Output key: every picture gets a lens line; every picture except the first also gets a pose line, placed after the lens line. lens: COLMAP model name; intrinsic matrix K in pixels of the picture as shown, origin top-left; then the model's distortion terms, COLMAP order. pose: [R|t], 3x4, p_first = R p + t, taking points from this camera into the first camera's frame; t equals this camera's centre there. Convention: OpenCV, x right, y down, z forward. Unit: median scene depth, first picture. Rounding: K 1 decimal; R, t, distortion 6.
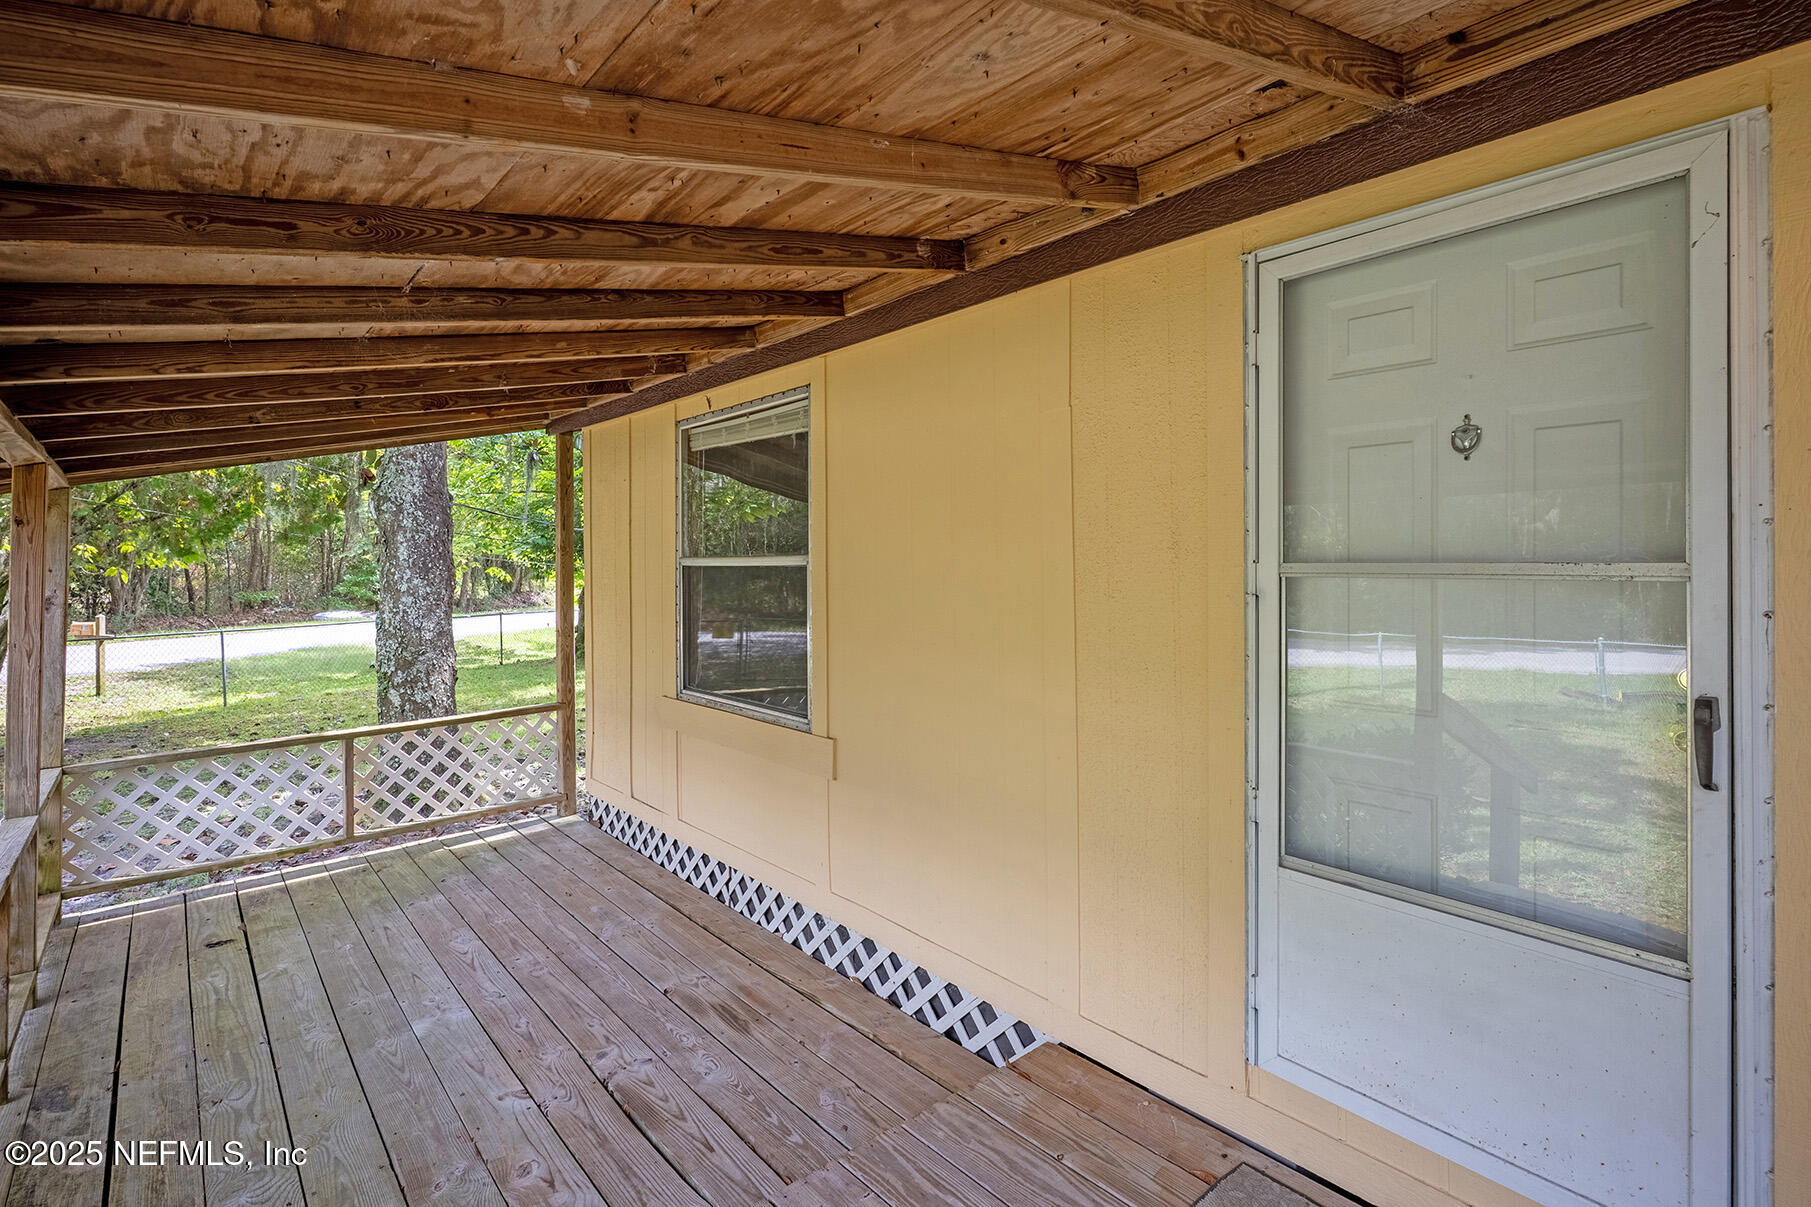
lens RADIAL K [[886.0, 0, 903.0], [0, 886.0, 575.6], [0, 0, 1]] dist [-0.000066, 0.001706]
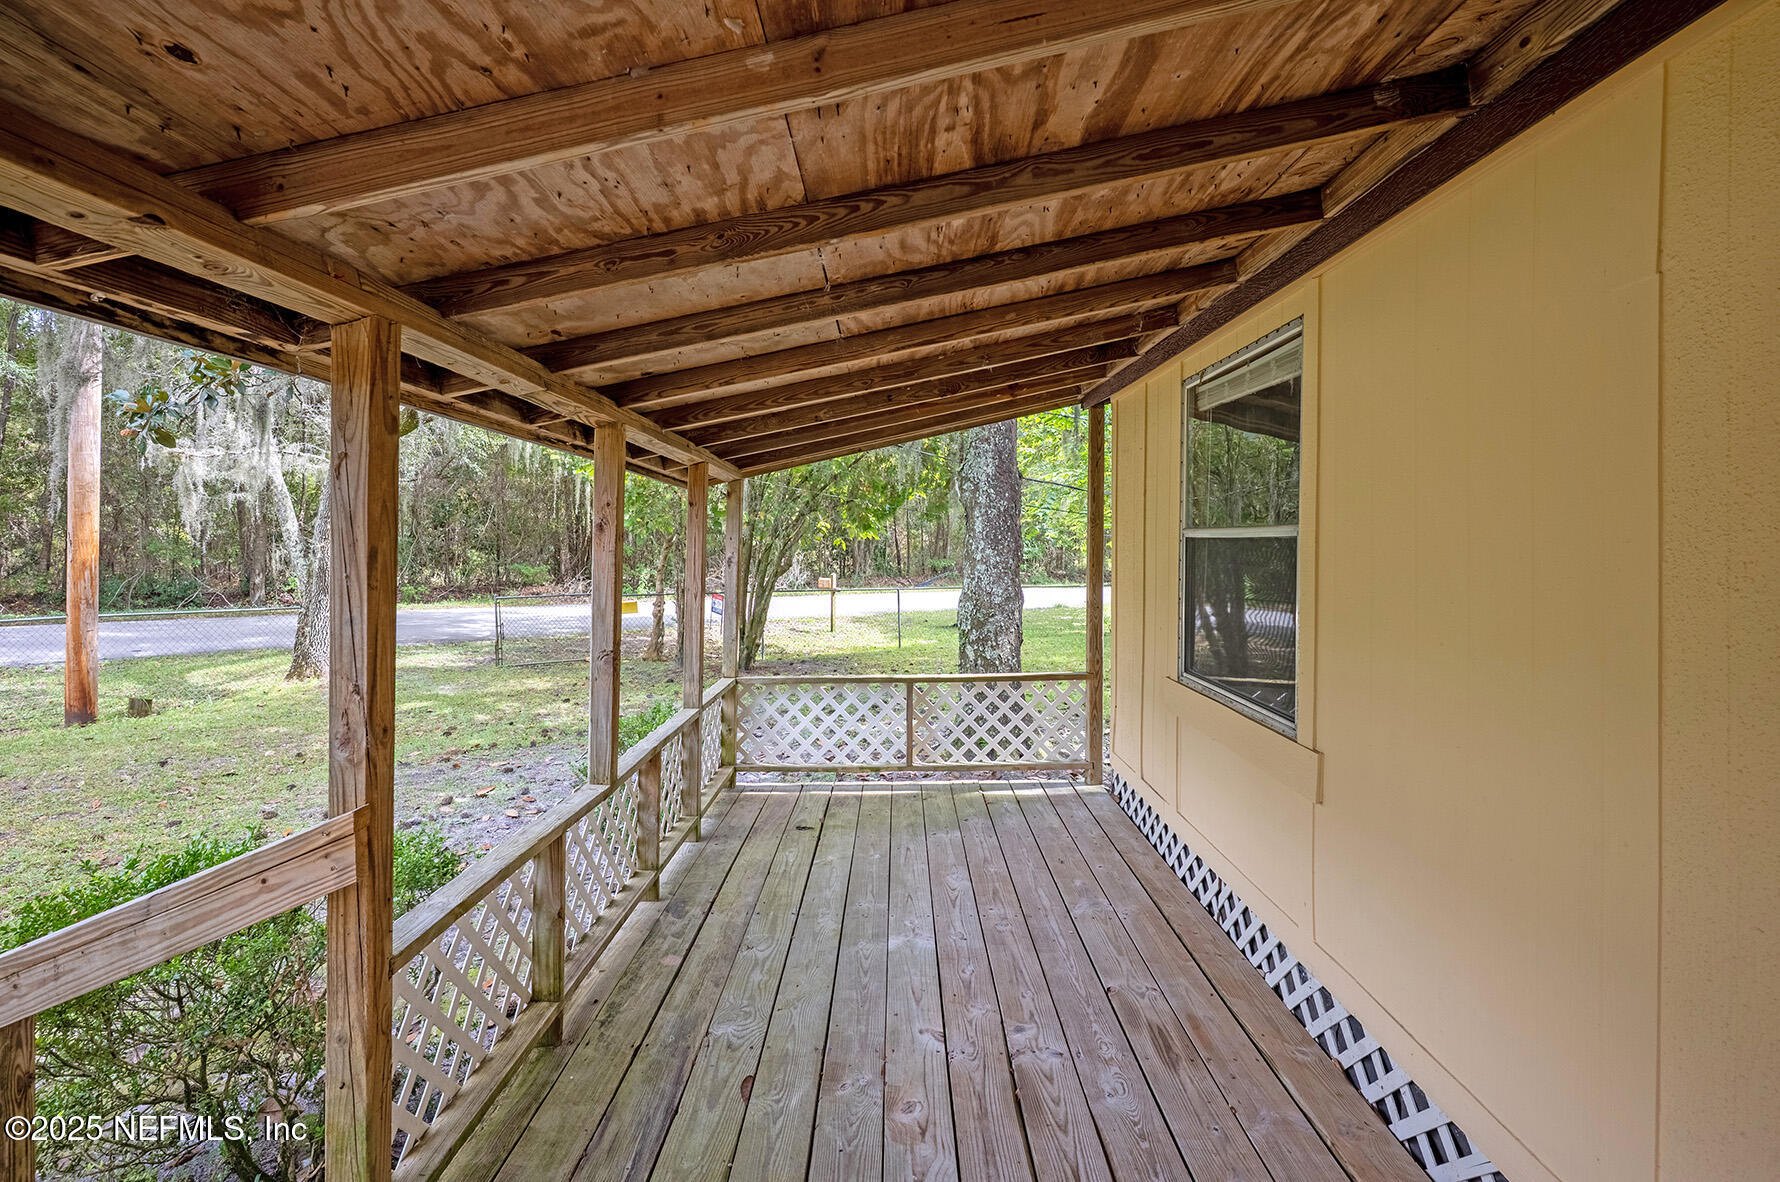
lens RADIAL K [[867.3, 0, 850.4], [0, 867.3, 558.1], [0, 0, 1]] dist [-0.000612, 0.001600]
pose [[0.728384, 0.020466, -0.684864, 0.138063], [-0.014259, 0.999790, 0.014713, 0.002599], [0.685021, -0.000951, 0.728523, 0.130633]]
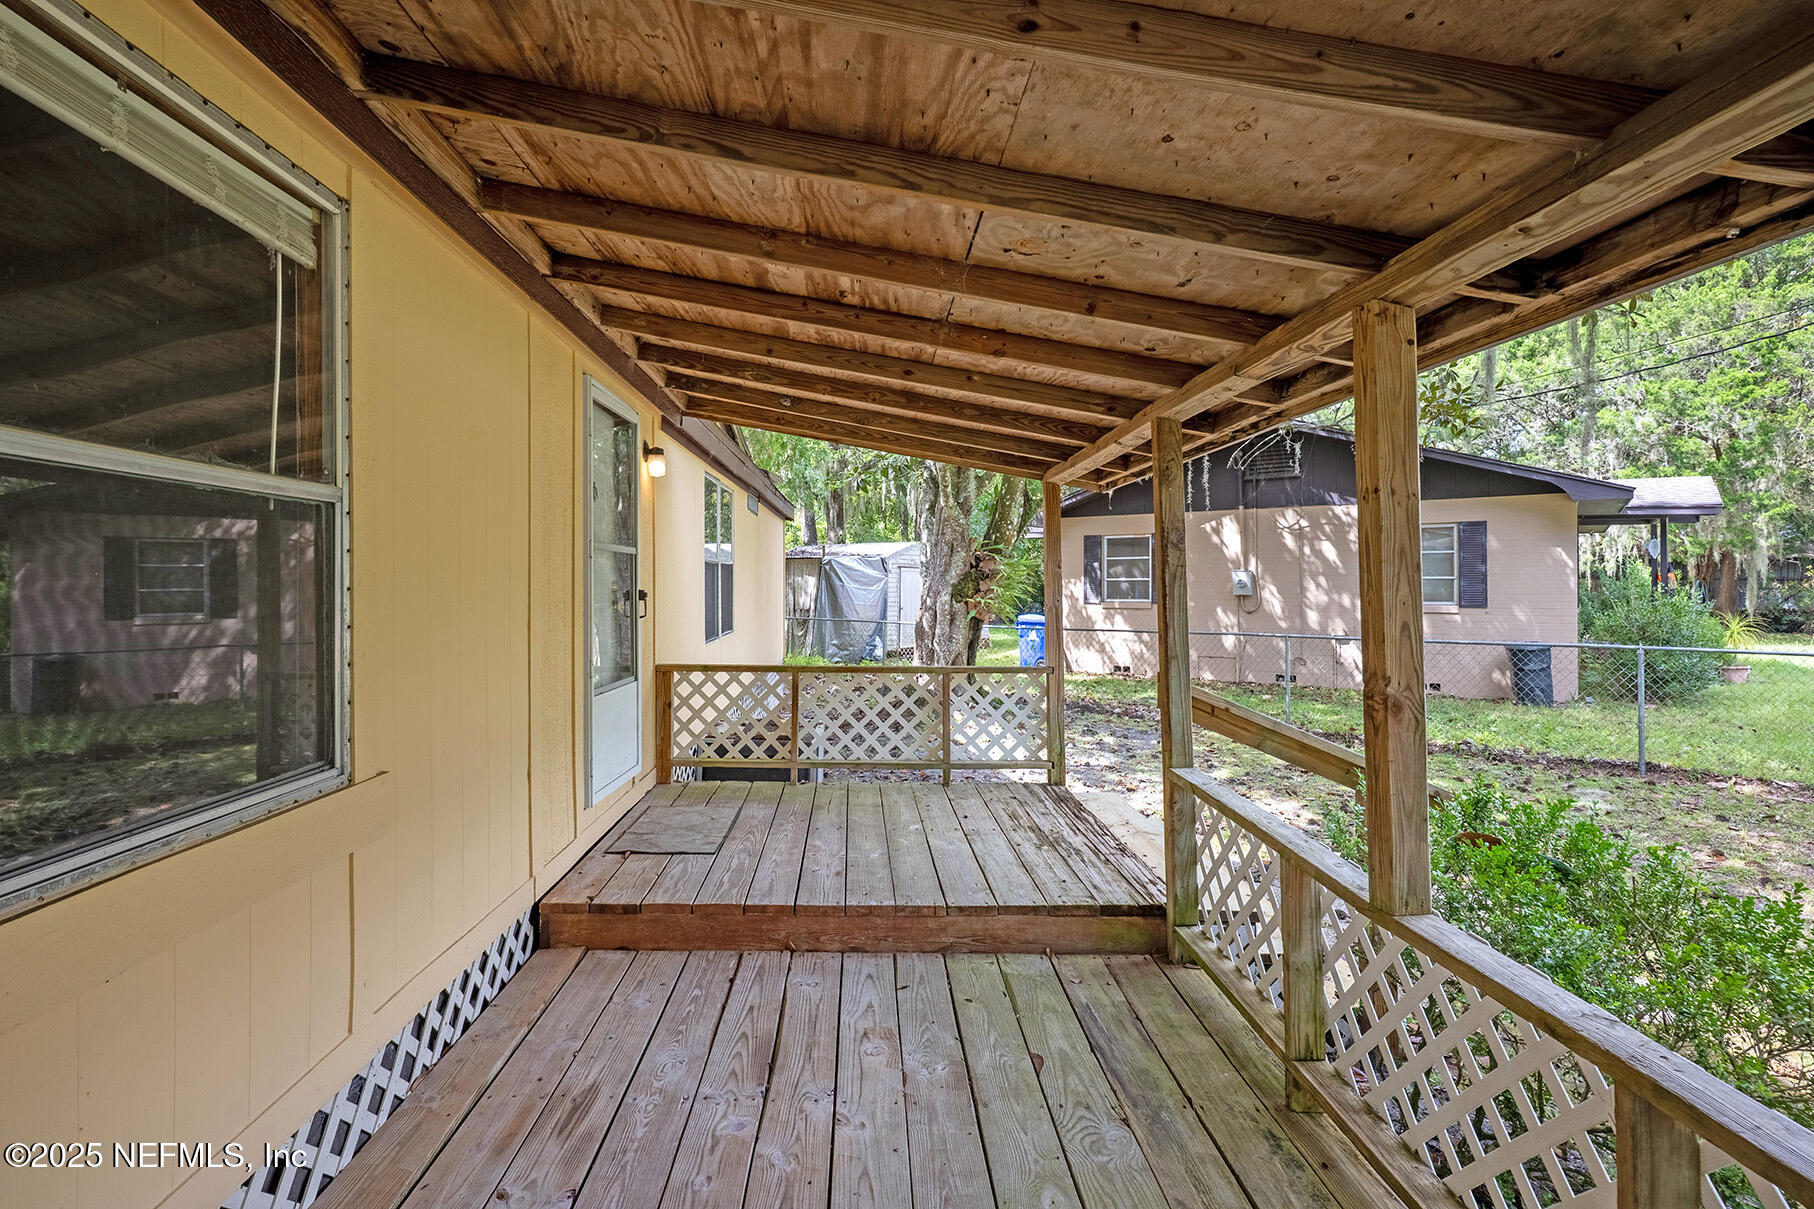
lens RADIAL K [[867.3, 0, 907.0], [0, 867.3, 604.5], [0, 0, 1]] dist [-0.000274, 0.000927]
pose [[-0.794780, -0.010777, 0.606803, -0.723855], [0.010899, 0.999428, 0.032026, 0.043970], [-0.606800, 0.032067, -0.794207, 1.186031]]
